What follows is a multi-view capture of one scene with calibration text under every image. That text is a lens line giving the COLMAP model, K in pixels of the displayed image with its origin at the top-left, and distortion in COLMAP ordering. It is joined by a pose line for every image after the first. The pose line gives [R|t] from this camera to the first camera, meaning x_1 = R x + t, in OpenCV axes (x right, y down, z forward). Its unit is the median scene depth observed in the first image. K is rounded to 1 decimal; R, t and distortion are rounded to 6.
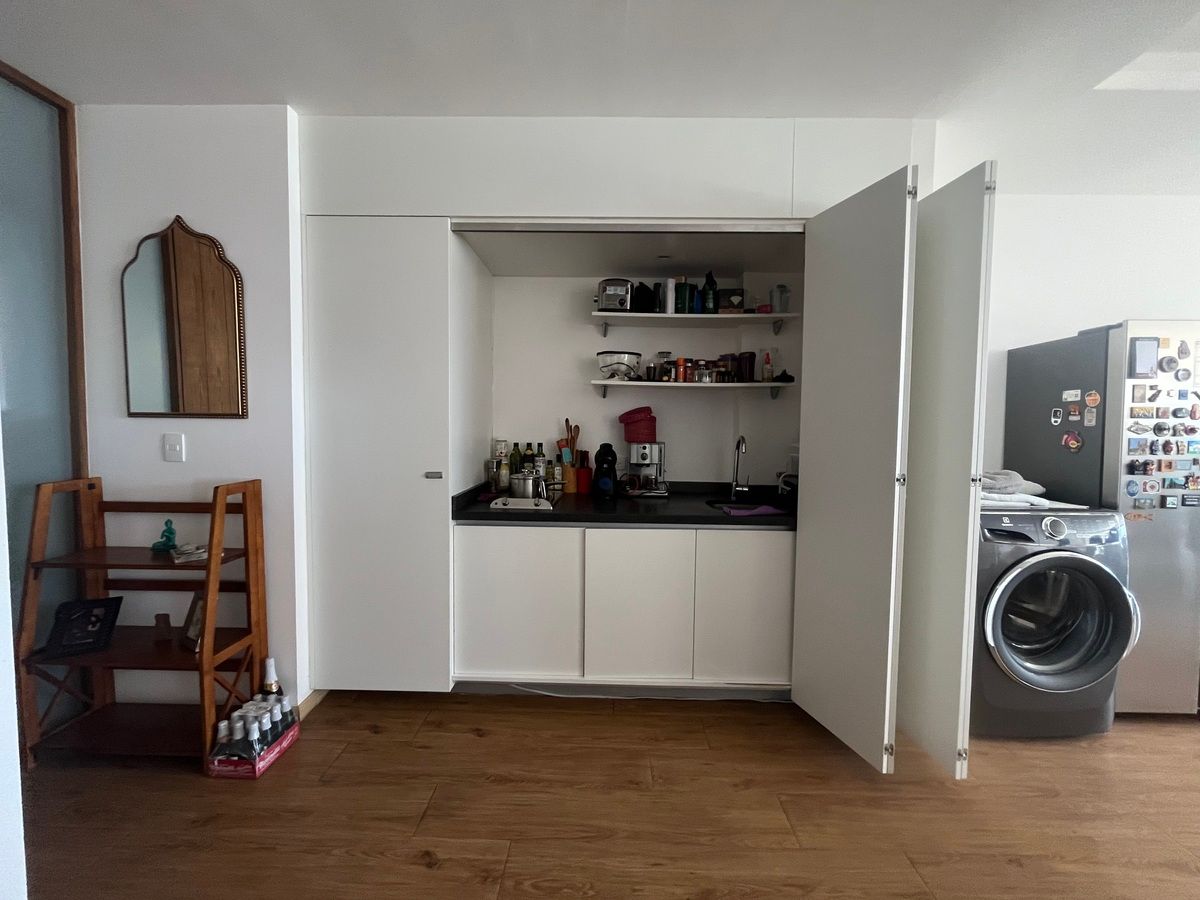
lens RADIAL K [[488.4, 0, 602.1], [0, 488.4, 448.5], [0, 0, 1]] dist [-0.006497, 0.000581]
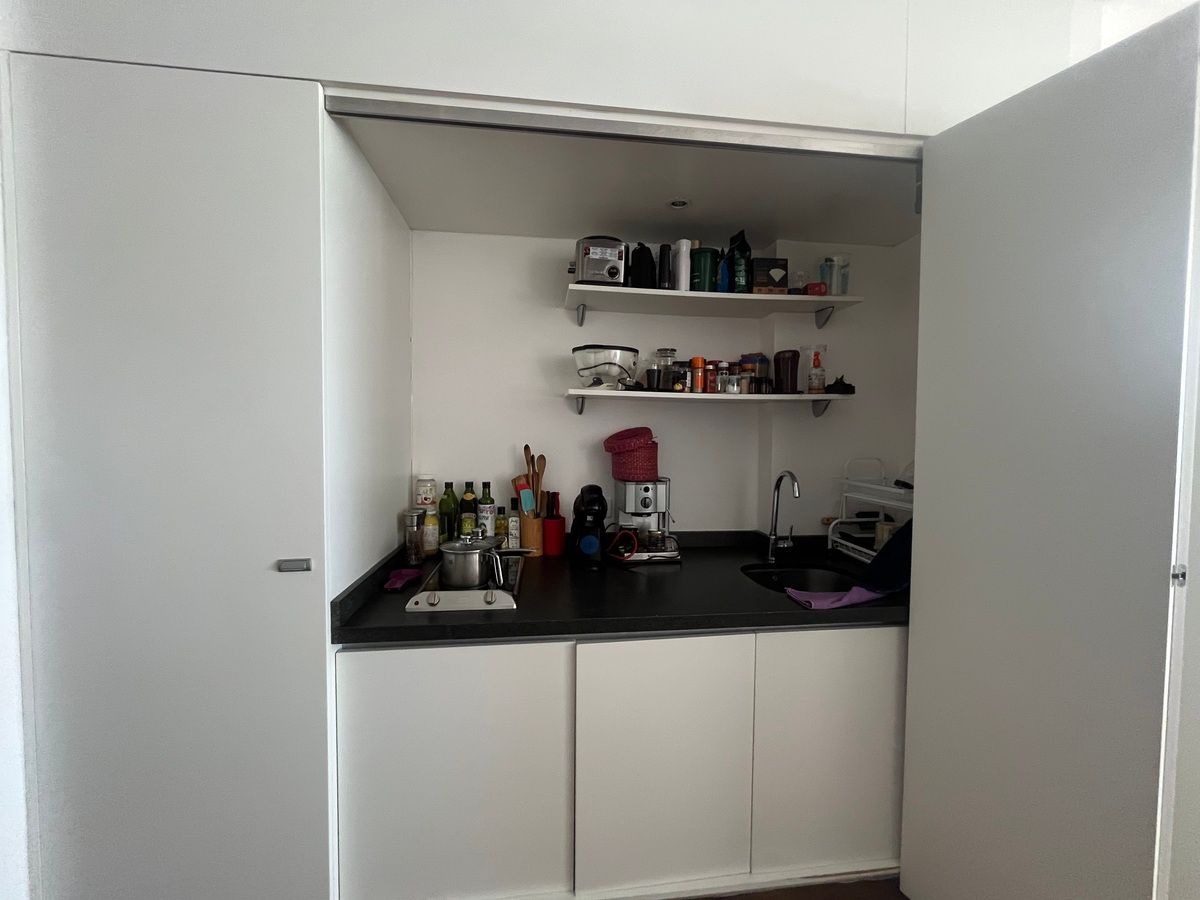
lens RADIAL K [[488.4, 0, 601.3], [0, 488.4, 450.1], [0, 0, 1]] dist [-0.006497, 0.000581]
pose [[0.990169, -0.009985, 0.139522, -0.070163], [0.011564, 0.999878, -0.010514, -0.050893], [-0.139400, 0.012024, 0.990163, 0.350145]]
